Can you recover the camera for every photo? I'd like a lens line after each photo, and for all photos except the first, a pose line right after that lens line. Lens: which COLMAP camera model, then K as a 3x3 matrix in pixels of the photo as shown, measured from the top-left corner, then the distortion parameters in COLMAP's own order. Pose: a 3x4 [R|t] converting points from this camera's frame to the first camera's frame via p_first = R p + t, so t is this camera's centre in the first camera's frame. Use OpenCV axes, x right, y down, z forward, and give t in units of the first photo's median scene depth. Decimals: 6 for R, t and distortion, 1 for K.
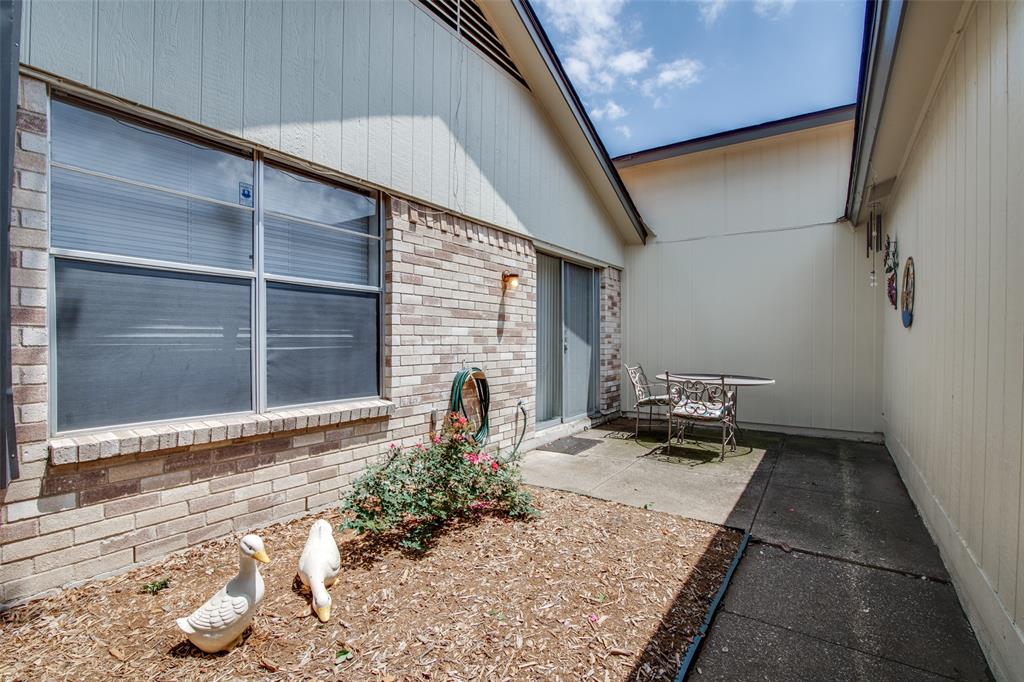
lens RADIAL K [[467.4, 0, 508.0], [0, 467.4, 343.7], [0, 0, 1]] dist [-0.022525, 0.000457]
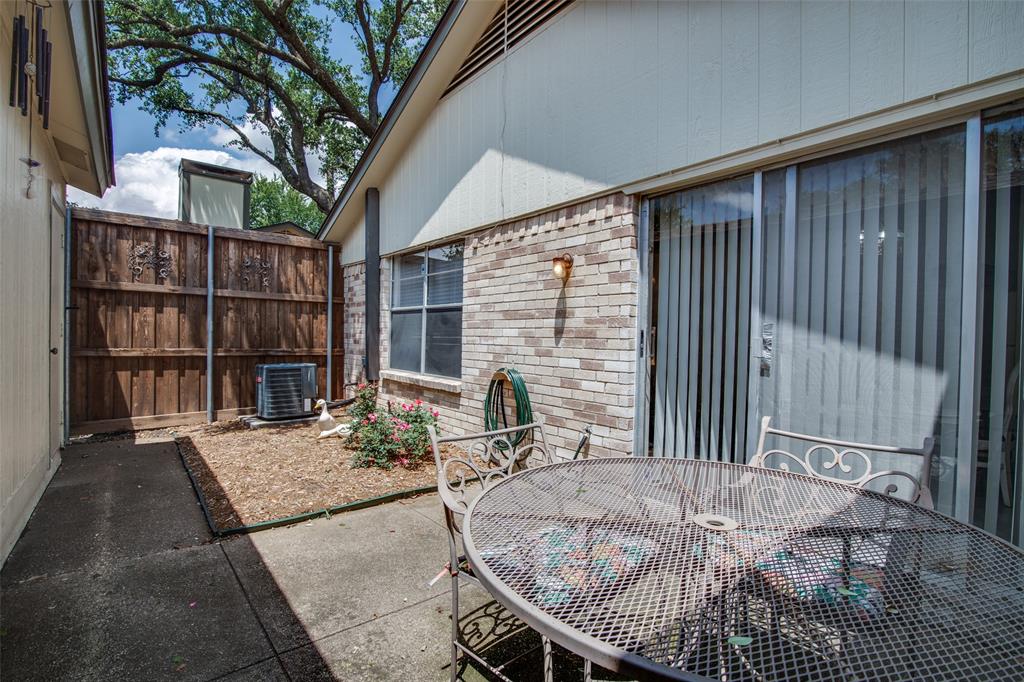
lens RADIAL K [[467.4, 0, 505.2], [0, 467.4, 342.8], [0, 0, 1]] dist [-0.022525, 0.000457]
pose [[-0.270774, -0.000888, -0.962642, 0.920635], [-0.028769, 0.999560, 0.007170, -0.011045], [0.962213, 0.029636, -0.270681, 1.311604]]
